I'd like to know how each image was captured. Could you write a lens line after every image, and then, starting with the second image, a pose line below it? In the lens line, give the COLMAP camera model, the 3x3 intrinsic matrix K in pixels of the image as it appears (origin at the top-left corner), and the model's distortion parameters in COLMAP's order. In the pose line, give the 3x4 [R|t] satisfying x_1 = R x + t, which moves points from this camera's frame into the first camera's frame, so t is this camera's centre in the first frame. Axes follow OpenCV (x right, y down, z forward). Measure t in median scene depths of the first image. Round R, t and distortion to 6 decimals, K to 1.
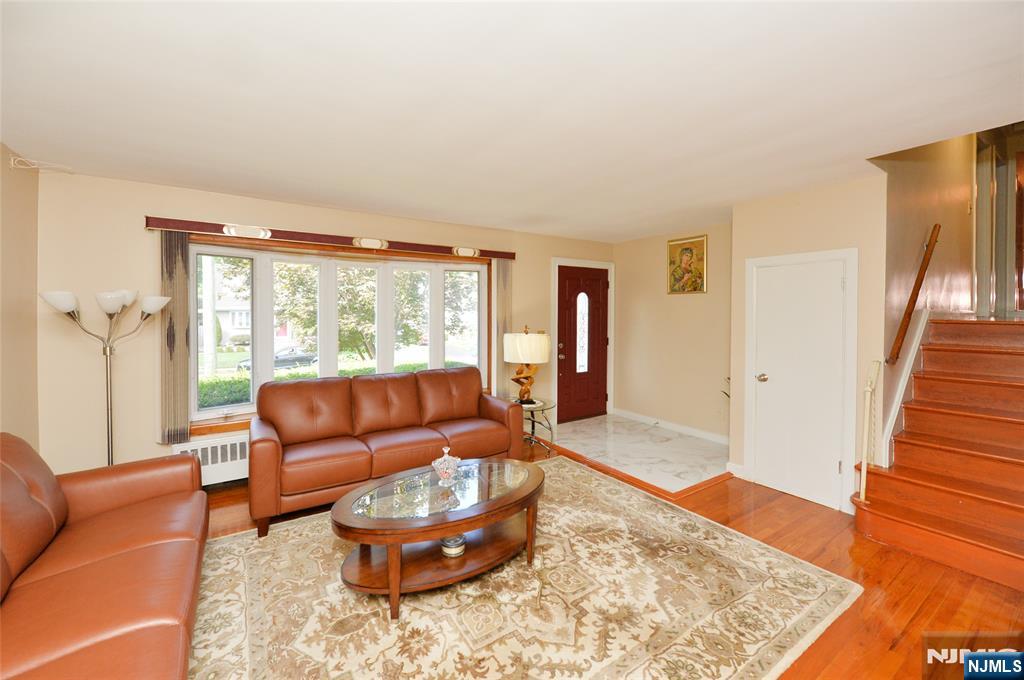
lens RADIAL K [[418.9, 0, 506.1], [0, 418.9, 317.8], [0, 0, 1]] dist [-0.008073, 0.000193]
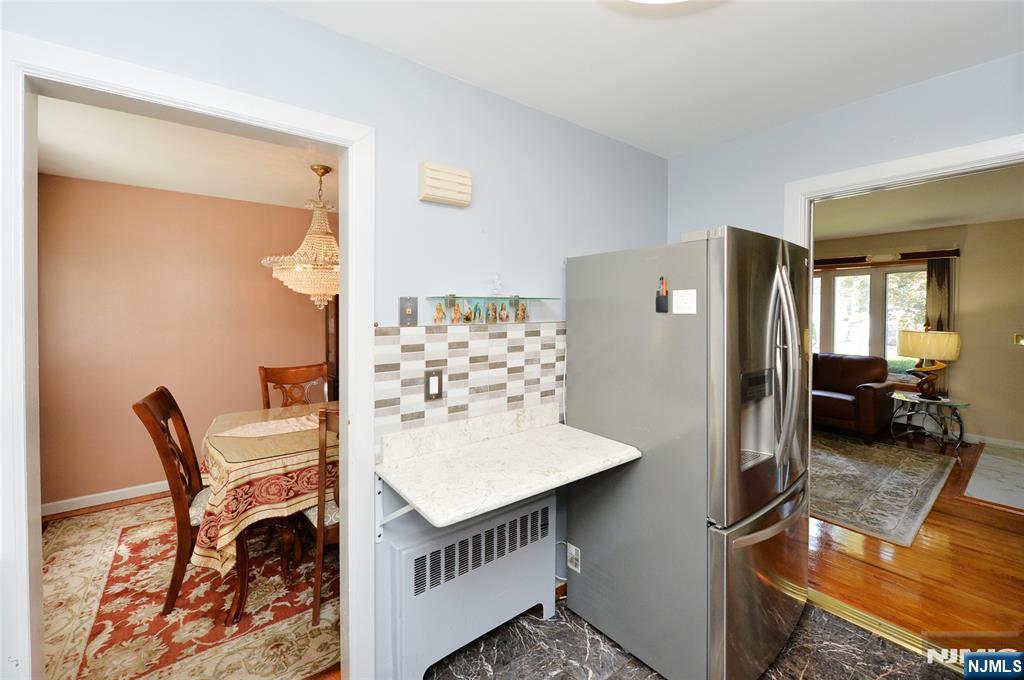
lens RADIAL K [[418.9, 0, 531.9], [0, 418.9, 329.8], [0, 0, 1]] dist [-0.008073, 0.000193]
pose [[0.092804, 0.041125, -0.994835, 1.290642], [-0.011171, 0.999127, 0.040260, 0.006718], [0.995622, 0.007377, 0.093182, -0.103090]]
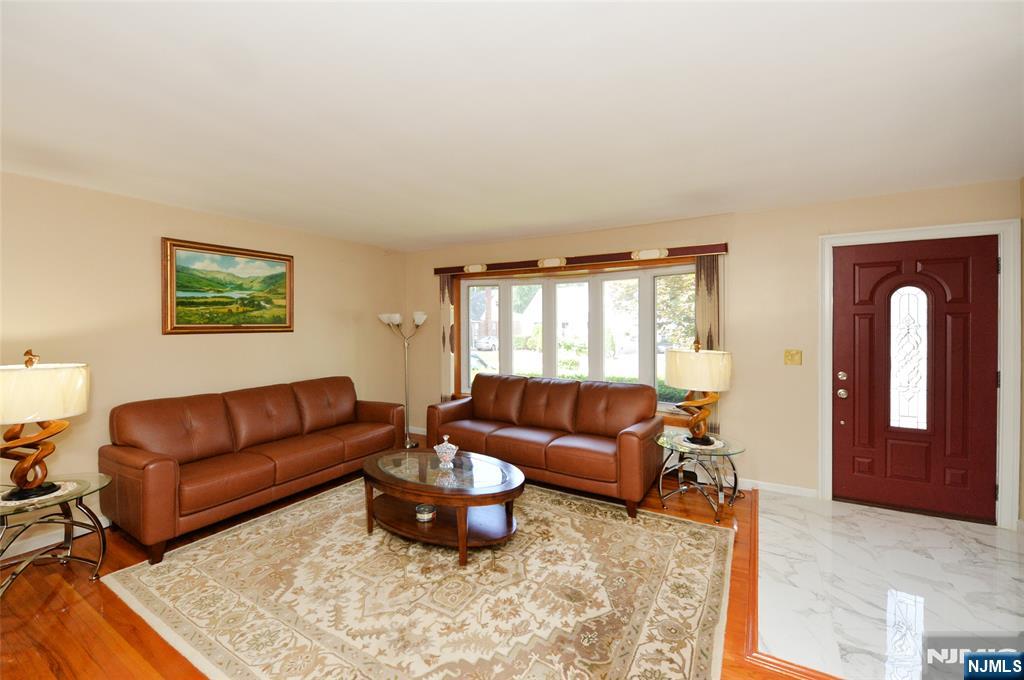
lens RADIAL K [[418.9, 0, 522.2], [0, 418.9, 335.4], [0, 0, 1]] dist [-0.008073, 0.000193]
pose [[0.446431, 0.018984, -0.894617, 0.760816], [-0.008360, 0.999820, 0.017045, 0.000032], [0.894779, -0.000130, 0.446509, 0.494044]]
